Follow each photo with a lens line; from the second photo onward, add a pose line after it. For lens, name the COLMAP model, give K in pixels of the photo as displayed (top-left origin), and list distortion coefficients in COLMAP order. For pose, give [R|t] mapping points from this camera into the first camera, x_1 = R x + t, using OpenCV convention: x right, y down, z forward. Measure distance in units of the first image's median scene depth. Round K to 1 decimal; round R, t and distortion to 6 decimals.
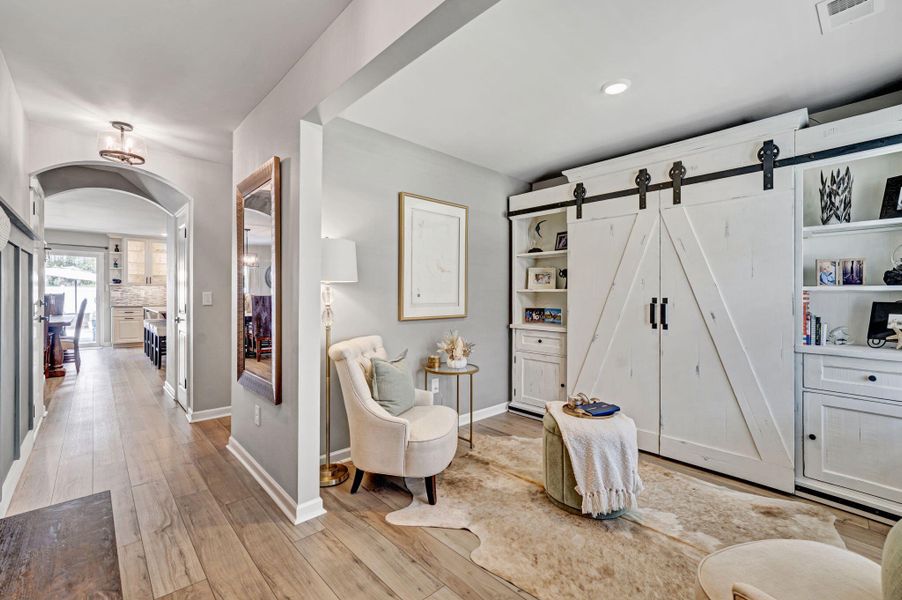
lens RADIAL K [[385.6, 0, 434.6], [0, 385.6, 314.3], [0, 0, 1]] dist [-0.010177, 0.003670]
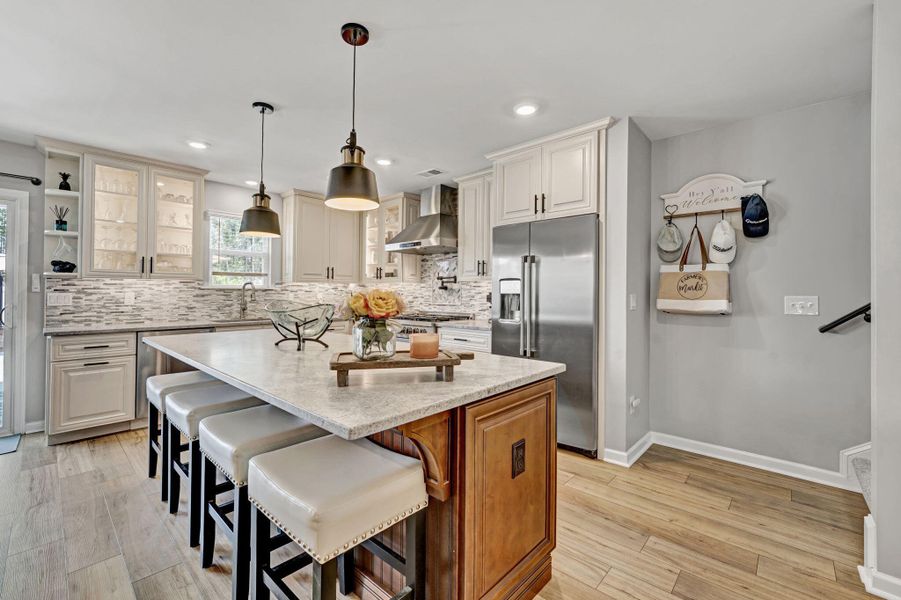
lens RADIAL K [[385.1, 0, 470.1], [0, 385.1, 288.6], [0, 0, 1]] dist [-0.010177, 0.003670]
pose [[0.994203, -0.015155, 0.106443, -0.456498], [0.020566, 0.998541, -0.049925, -0.034959], [-0.105531, 0.051825, 0.993065, 0.568940]]
